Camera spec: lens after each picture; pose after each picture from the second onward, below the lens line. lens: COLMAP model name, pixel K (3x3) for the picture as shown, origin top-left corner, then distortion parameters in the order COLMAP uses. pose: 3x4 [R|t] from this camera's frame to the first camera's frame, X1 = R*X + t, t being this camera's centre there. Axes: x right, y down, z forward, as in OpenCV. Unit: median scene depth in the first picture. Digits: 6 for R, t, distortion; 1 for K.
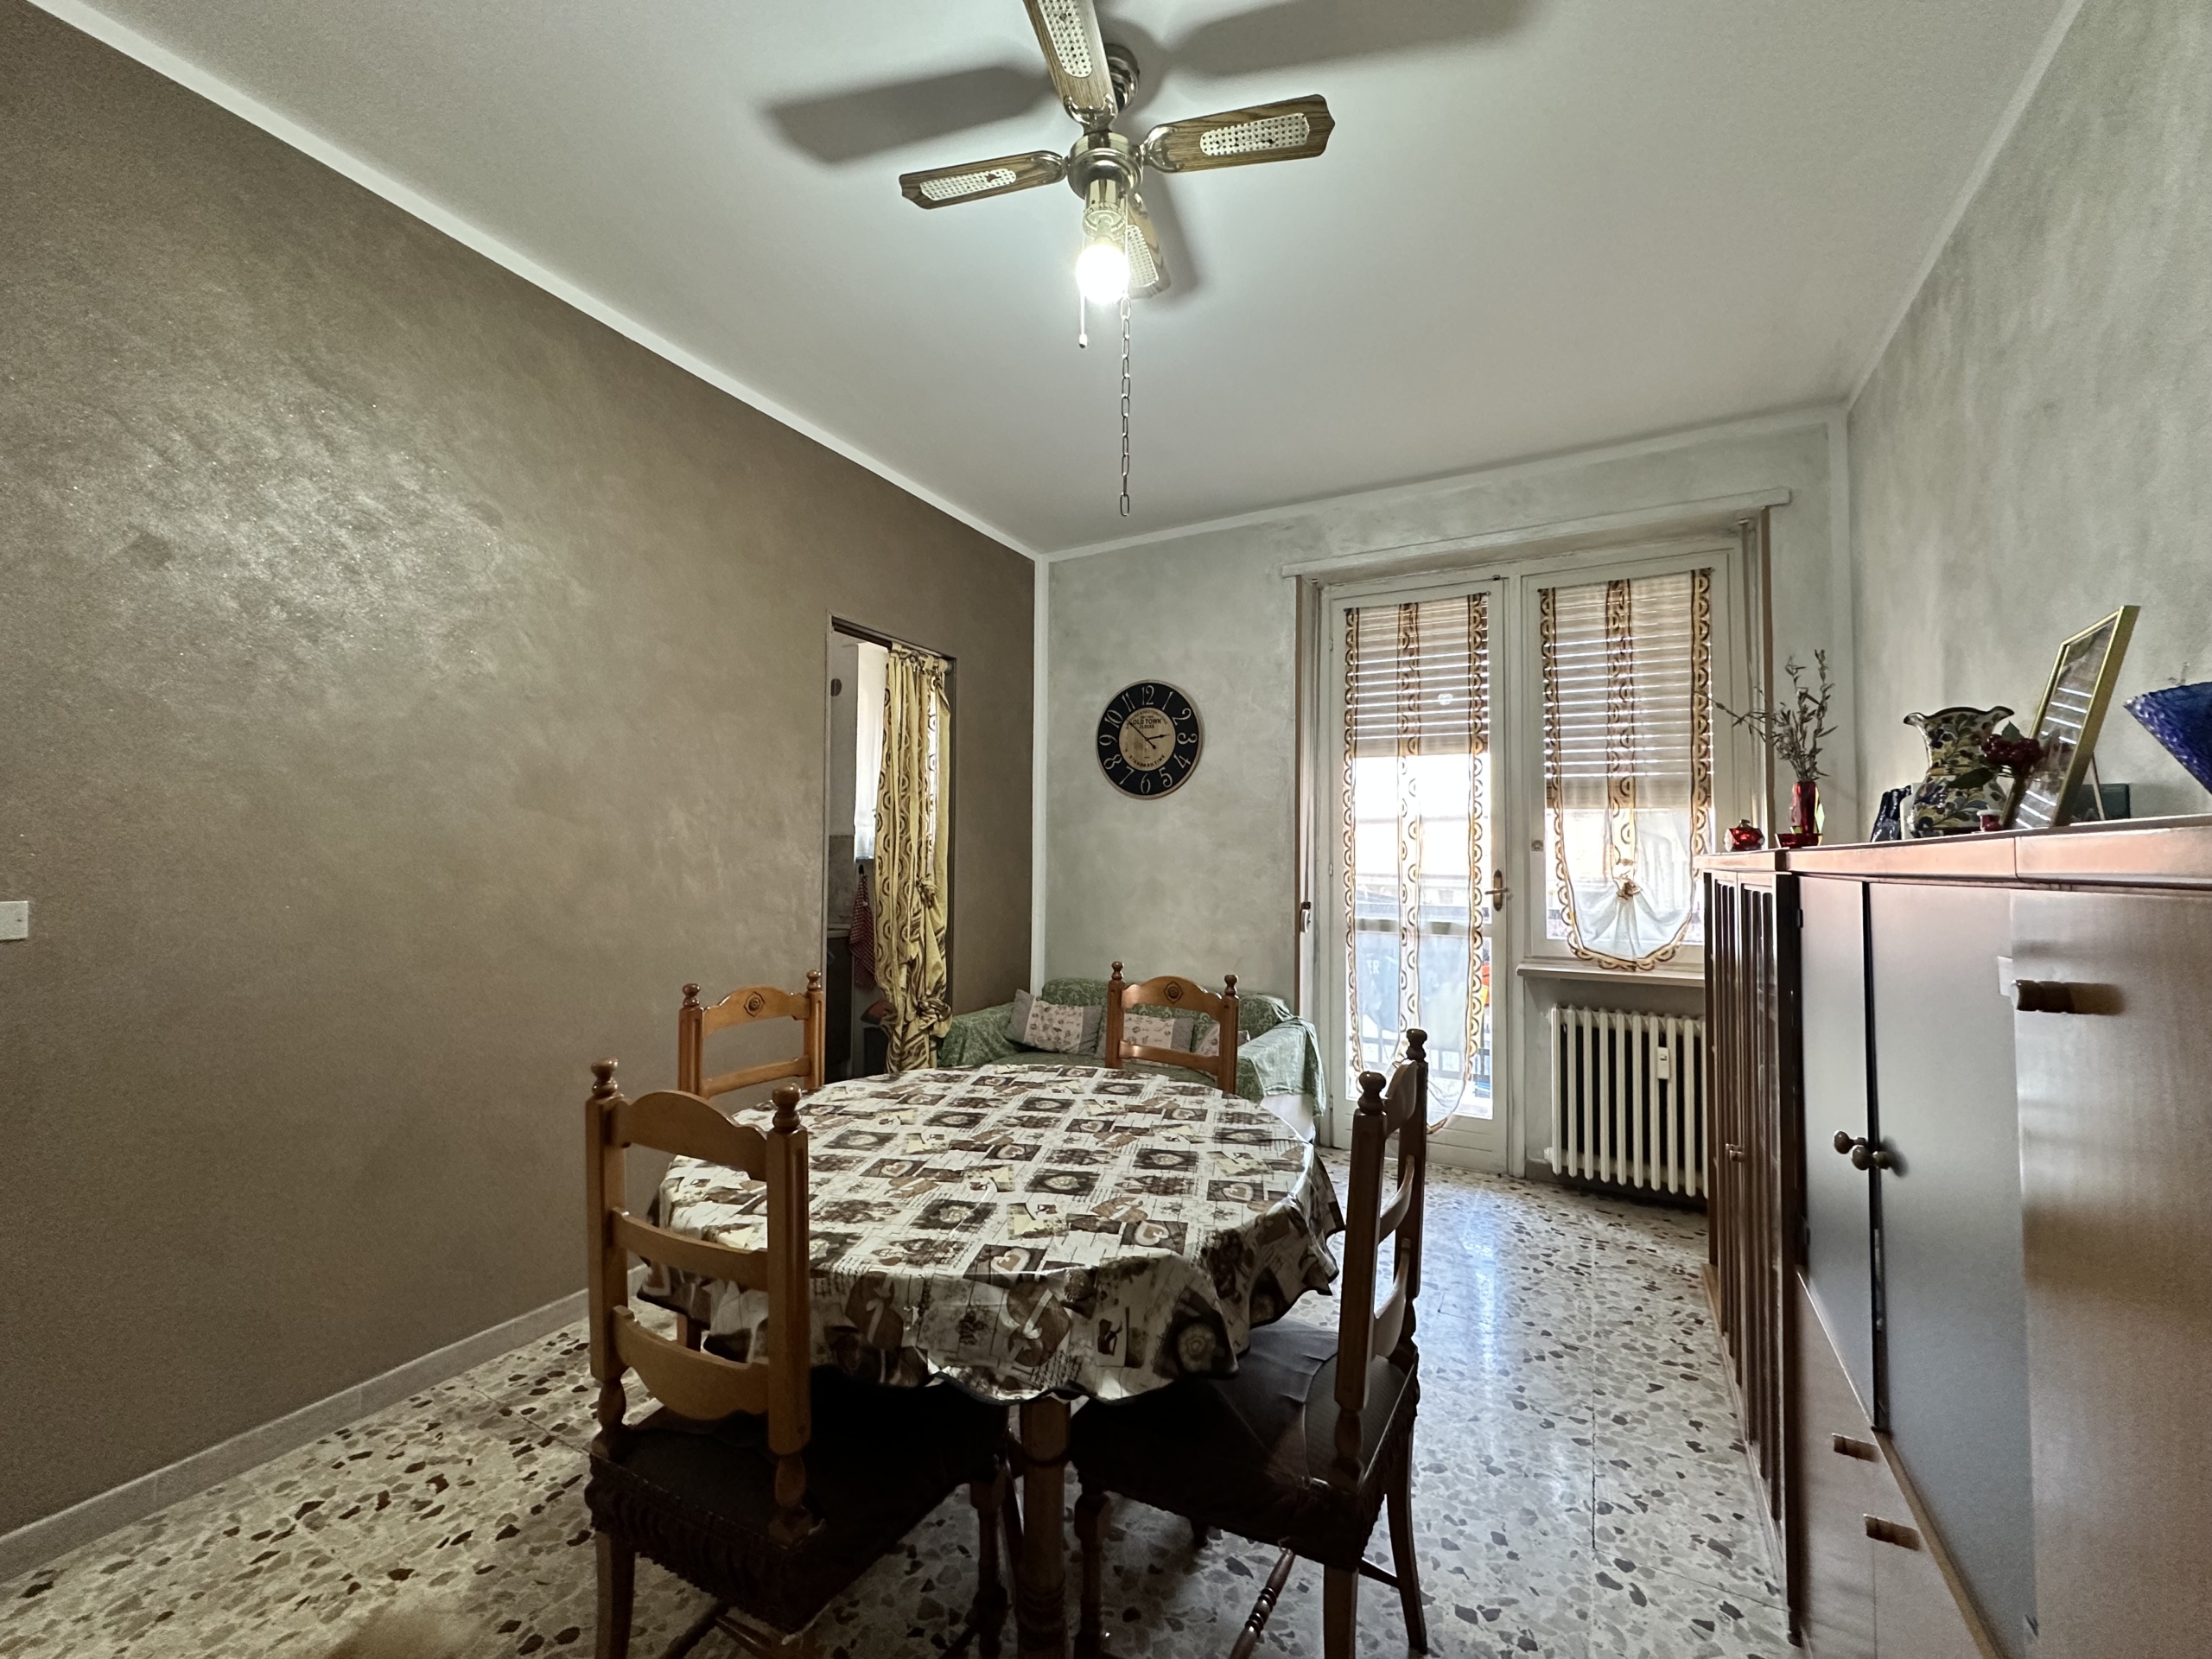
lens RADIAL K [[878.3, 0, 1112.2], [0, 878.3, 831.4], [0, 0, 1]] dist [-0.004241, 0.000357]
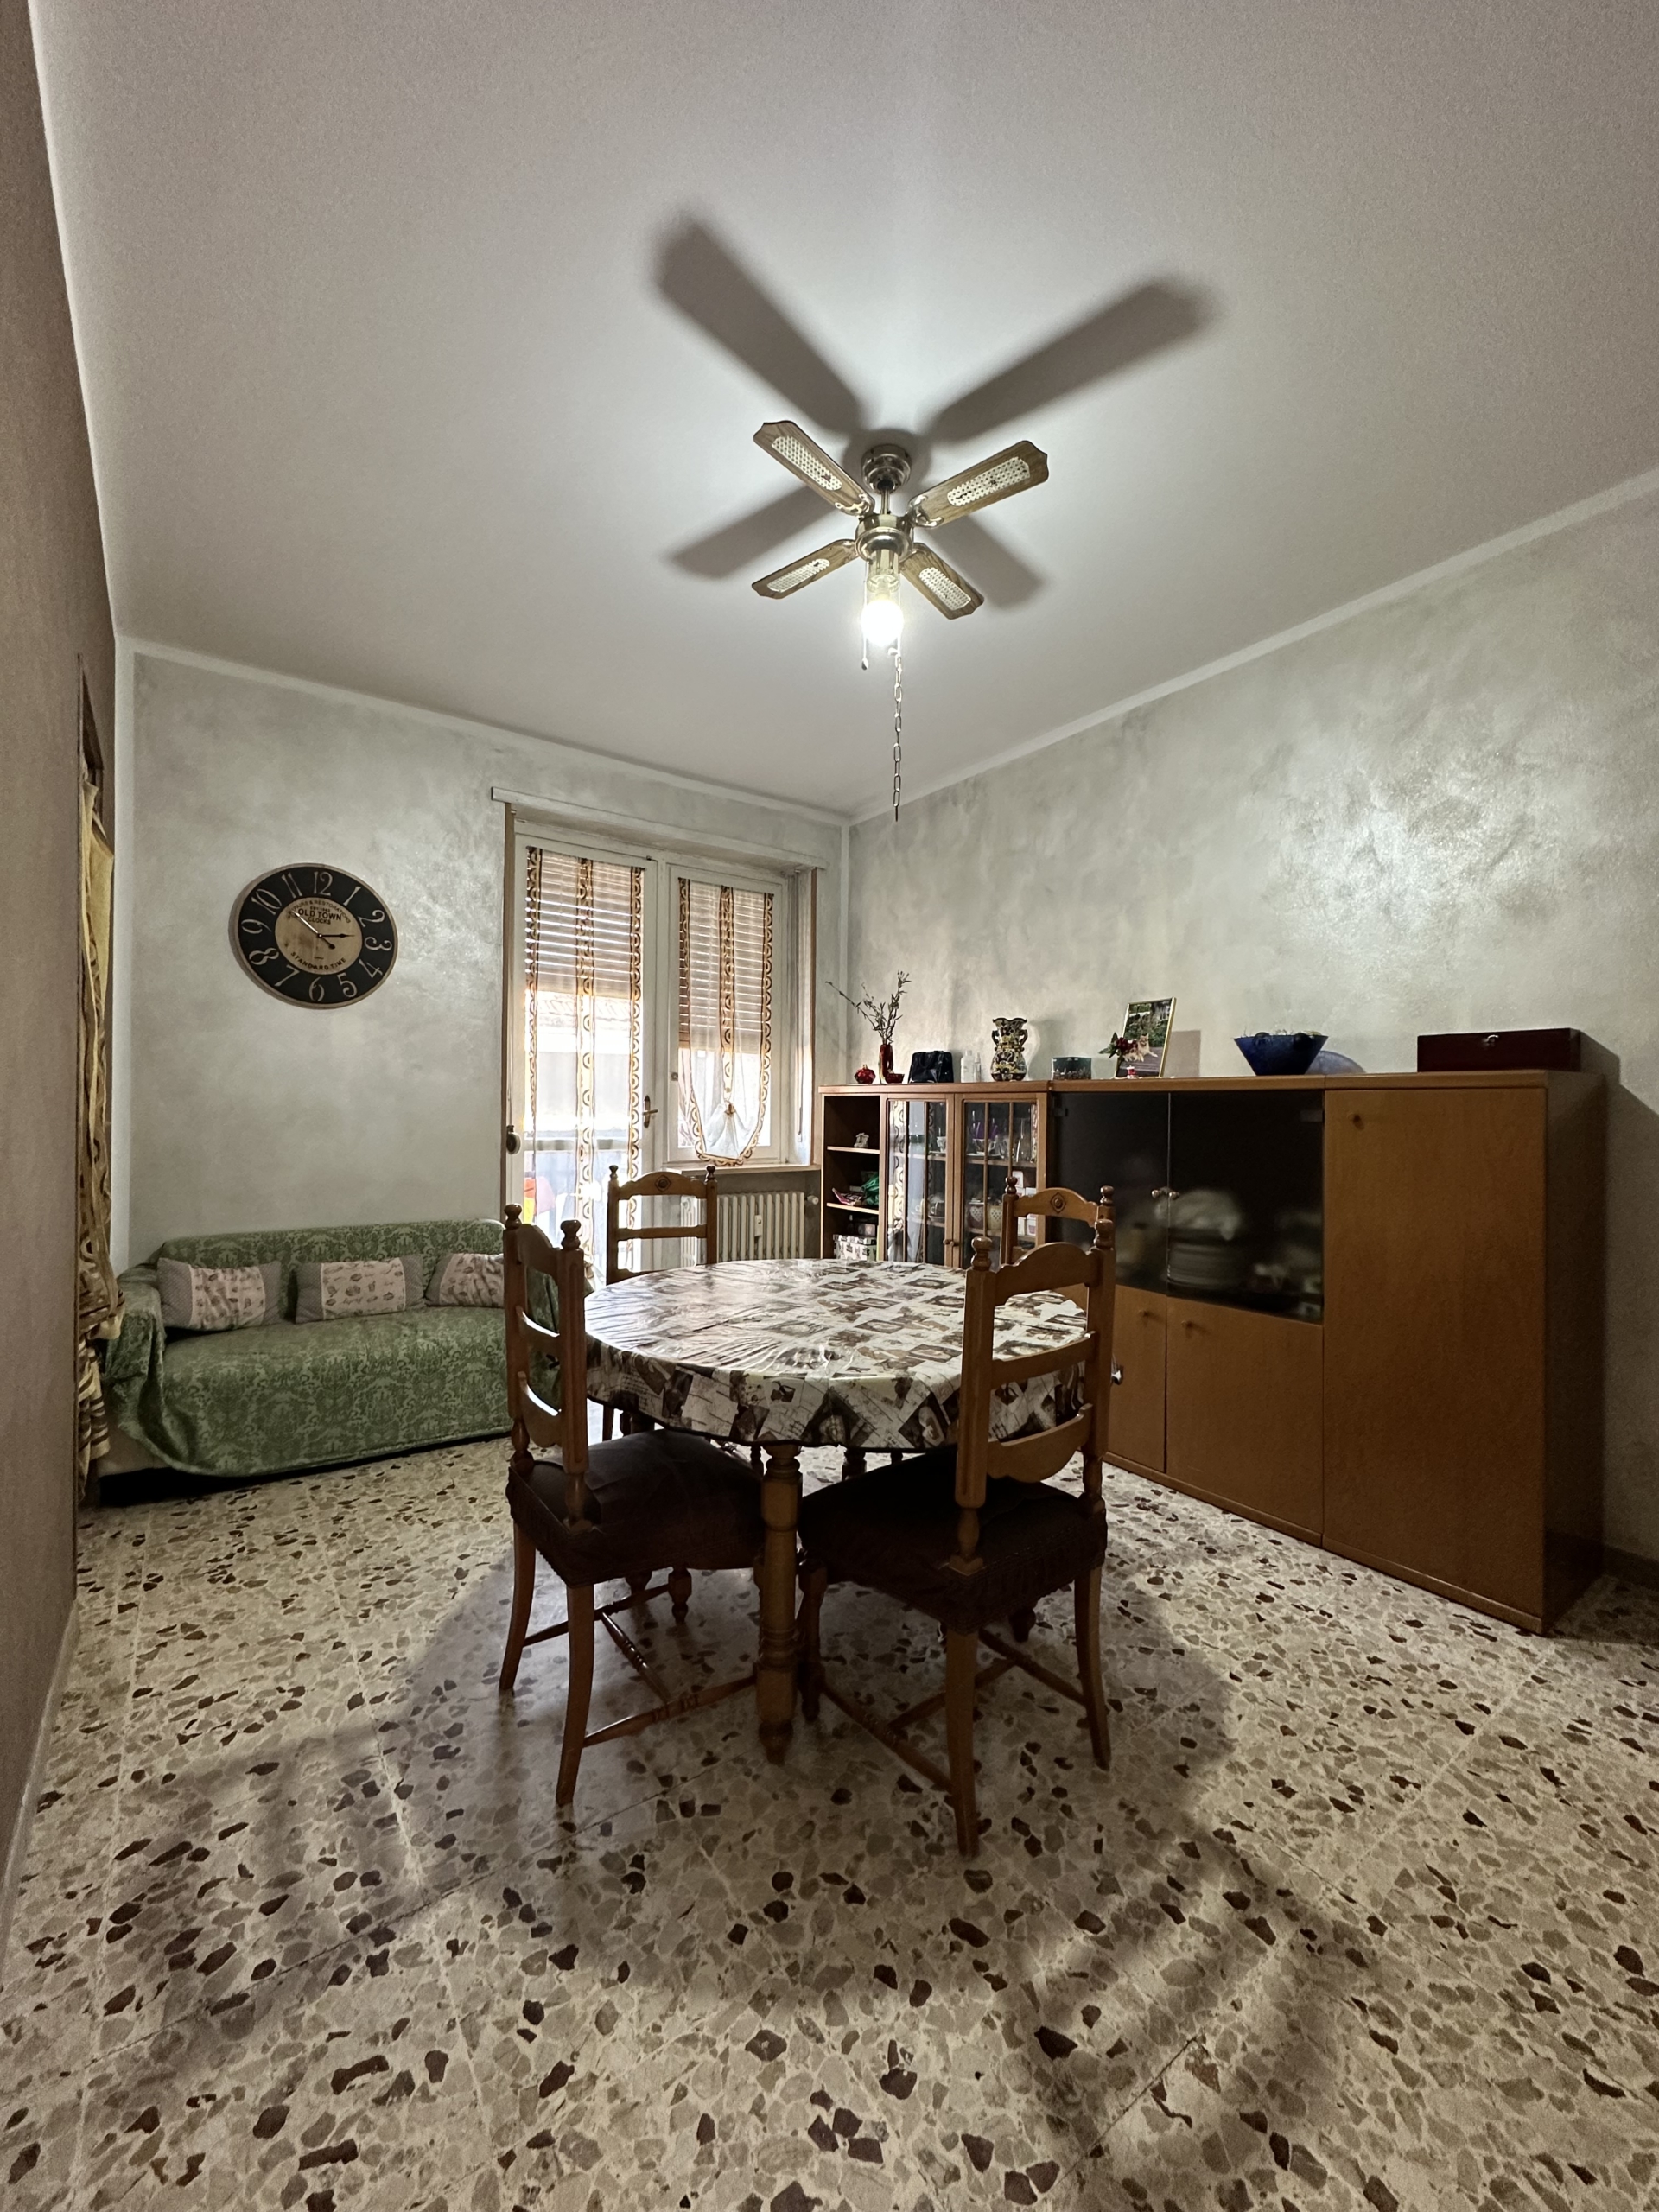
lens RADIAL K [[878.3, 0, 828.4], [0, 878.3, 1108.3], [0, 0, 1]] dist [-0.004241, 0.000357]
pose [[0.429615, -0.006175, 0.902991, -0.570486], [-0.037930, 0.998971, 0.024877, 0.021539], [-0.902215, -0.044938, 0.428938, 0.228879]]
